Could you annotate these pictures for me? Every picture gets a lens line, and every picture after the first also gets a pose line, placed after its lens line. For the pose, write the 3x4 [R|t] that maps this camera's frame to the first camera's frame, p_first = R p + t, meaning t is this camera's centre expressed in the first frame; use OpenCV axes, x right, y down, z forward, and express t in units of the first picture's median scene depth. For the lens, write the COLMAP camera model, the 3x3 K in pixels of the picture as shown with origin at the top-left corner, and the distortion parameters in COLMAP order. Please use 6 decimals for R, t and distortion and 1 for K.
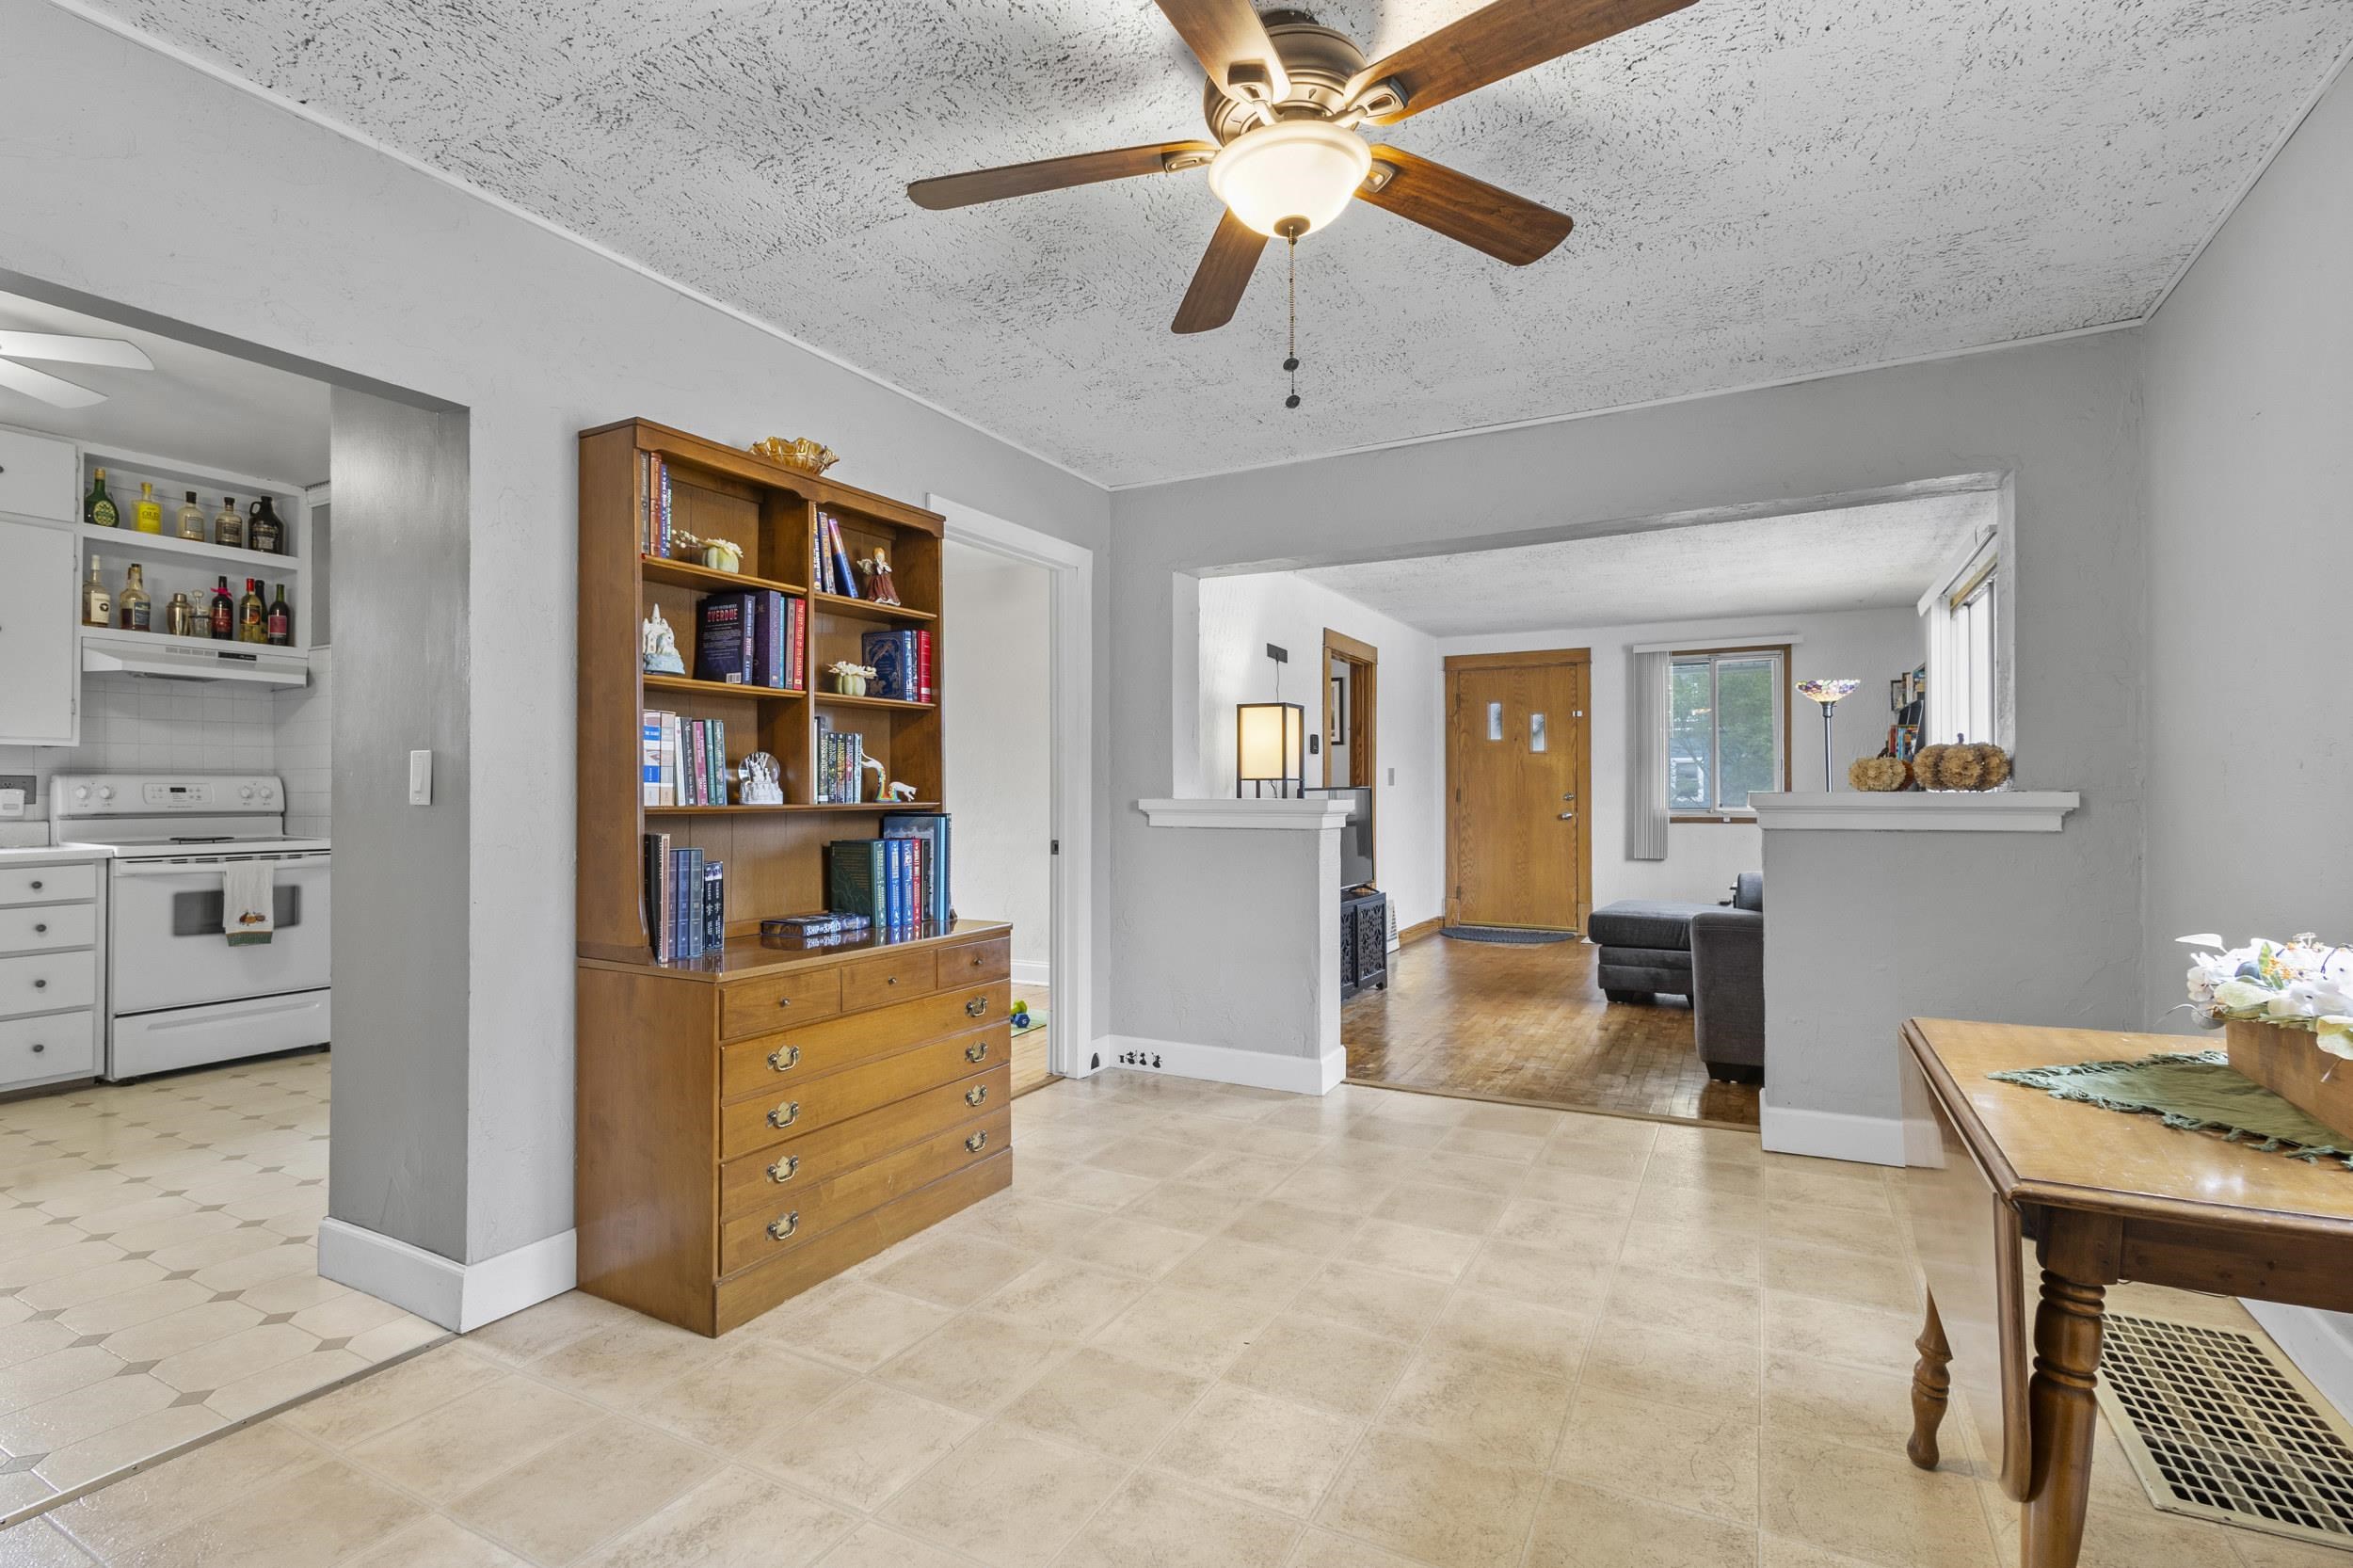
lens RADIAL K [[1057.9, 0, 1140.1], [0, 1057.9, 784.7], [0, 0, 1]] dist [0.003565, -0.000370]
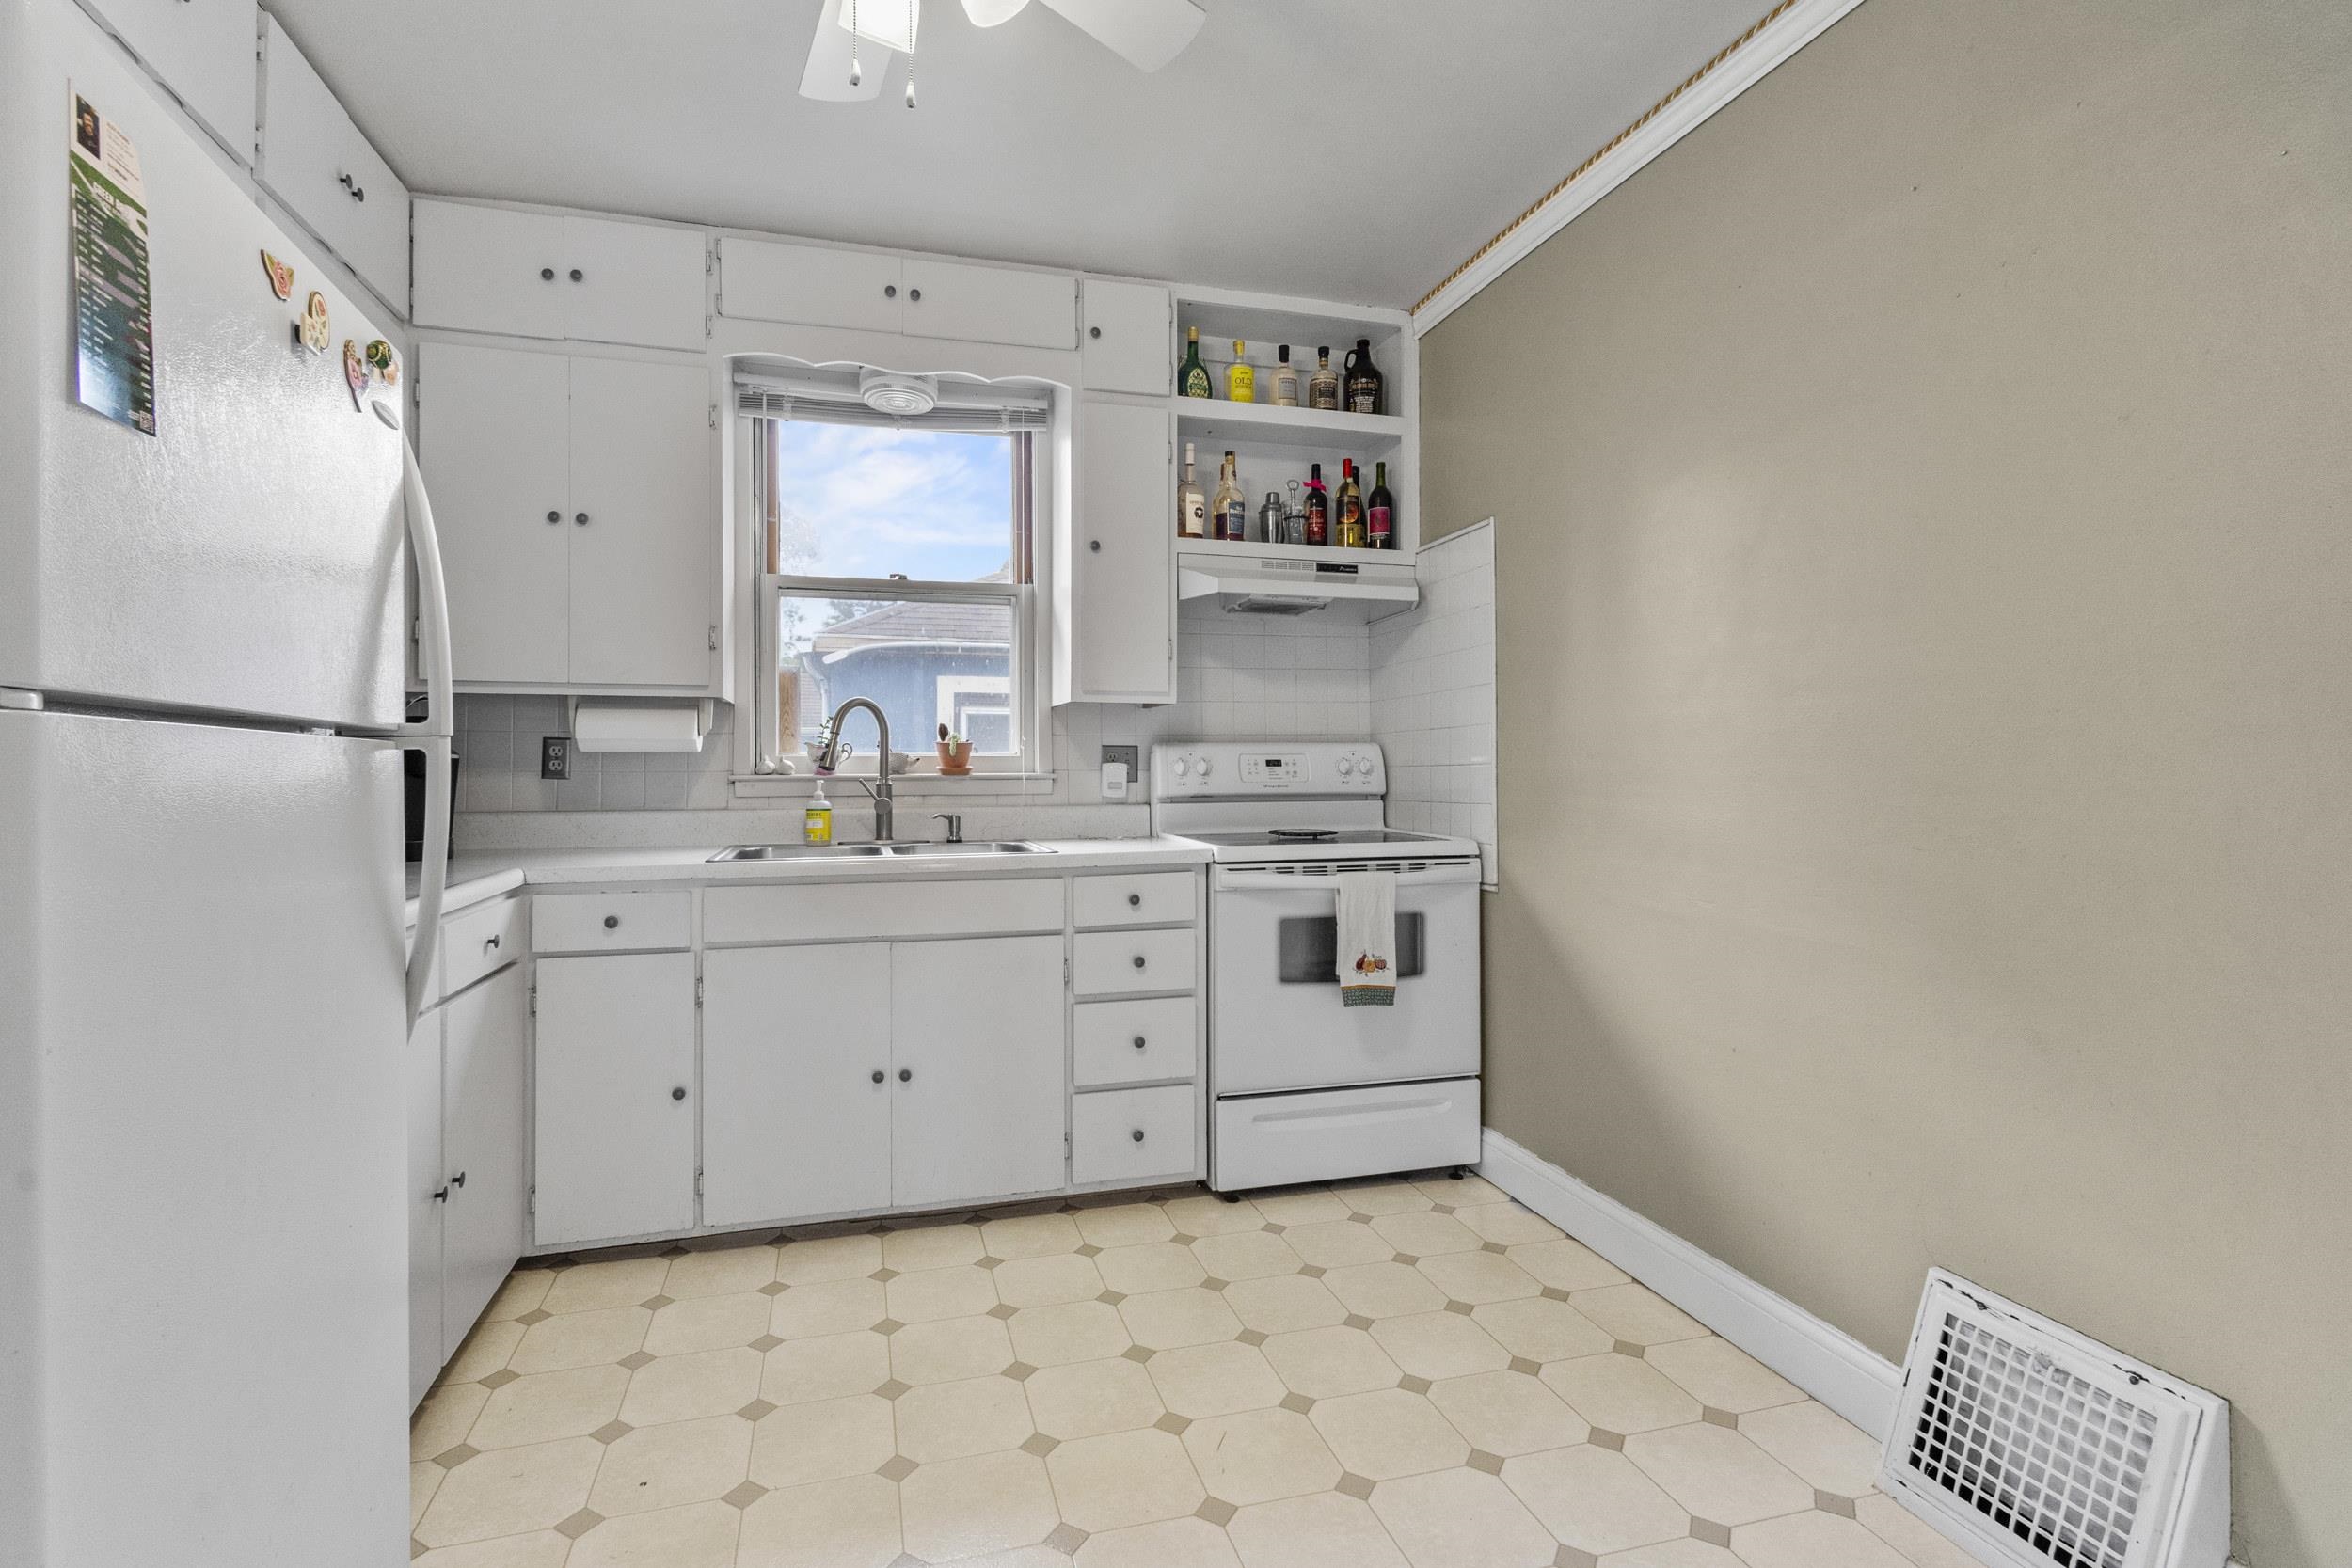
lens RADIAL K [[1084.7, 0, 1183.4], [0, 1084.7, 782.7], [0, 0, 1]] dist [0.006506, -0.000018]
pose [[0.706898, 0.003275, -0.707307, -0.443531], [0.011130, 0.999814, 0.015753, 0.006143], [0.707227, -0.019008, 0.706731, 0.449753]]
